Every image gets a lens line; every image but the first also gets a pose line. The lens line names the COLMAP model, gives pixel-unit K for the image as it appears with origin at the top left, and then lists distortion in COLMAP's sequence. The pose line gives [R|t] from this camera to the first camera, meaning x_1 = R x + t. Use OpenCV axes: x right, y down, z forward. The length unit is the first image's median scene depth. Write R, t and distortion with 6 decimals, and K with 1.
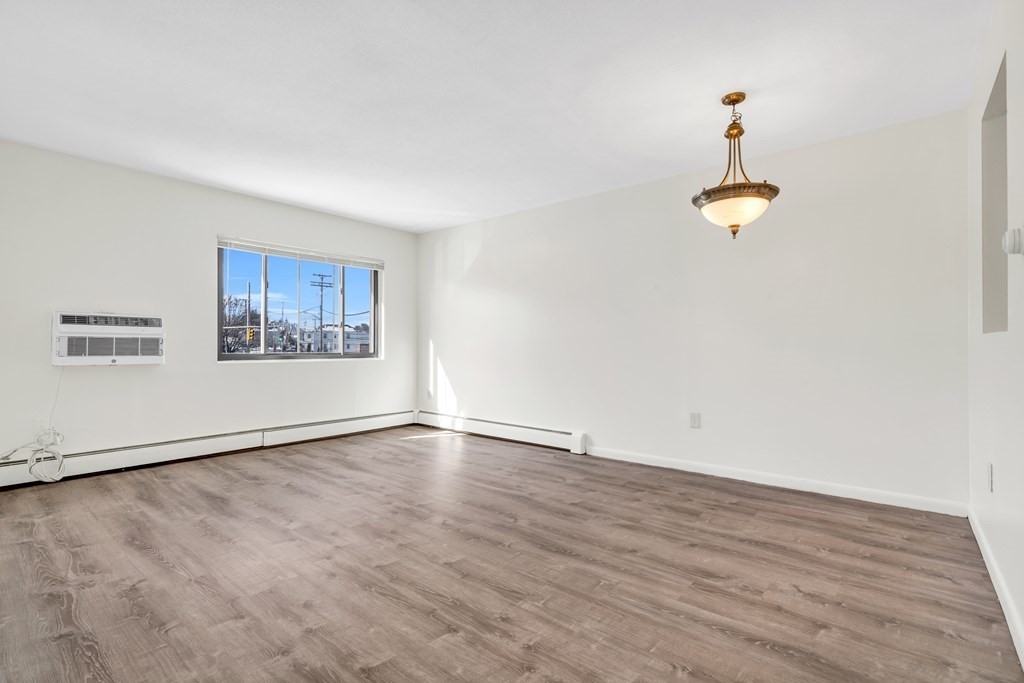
lens RADIAL K [[468.0, 0, 513.7], [0, 468.0, 344.4], [0, 0, 1]] dist [-0.000039, 0.000281]
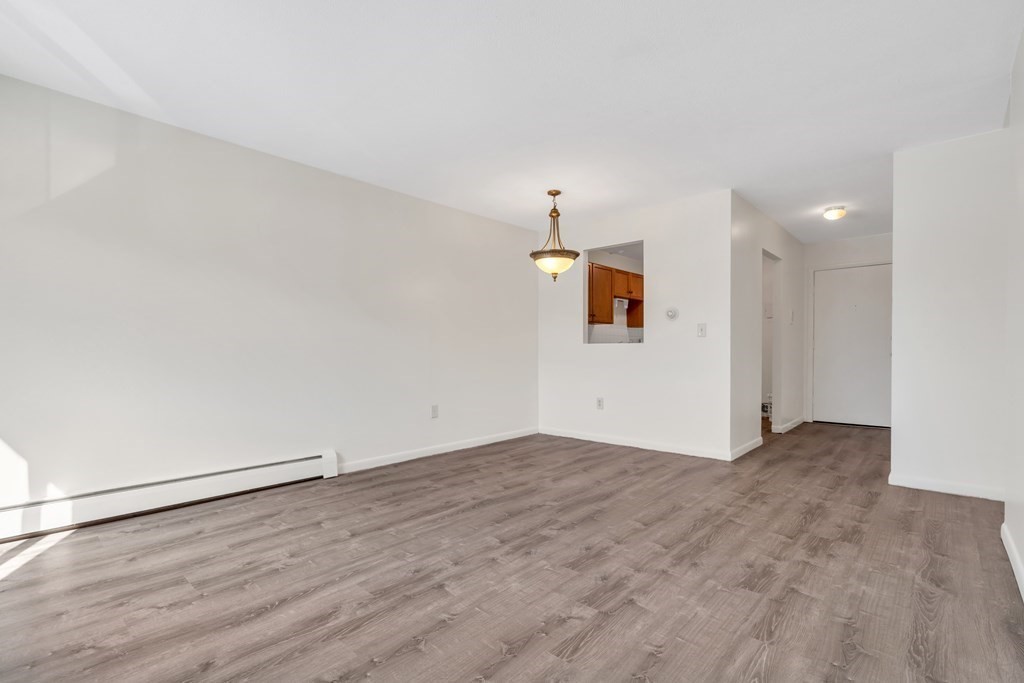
lens RADIAL K [[468.0, 0, 513.7], [0, 468.0, 344.4], [0, 0, 1]] dist [-0.000039, 0.000281]
pose [[0.049907, 0.015193, 0.998638, -1.141959], [-0.001541, 0.999884, -0.015135, 0.015217], [-0.998753, -0.000783, 0.049924, 1.060276]]
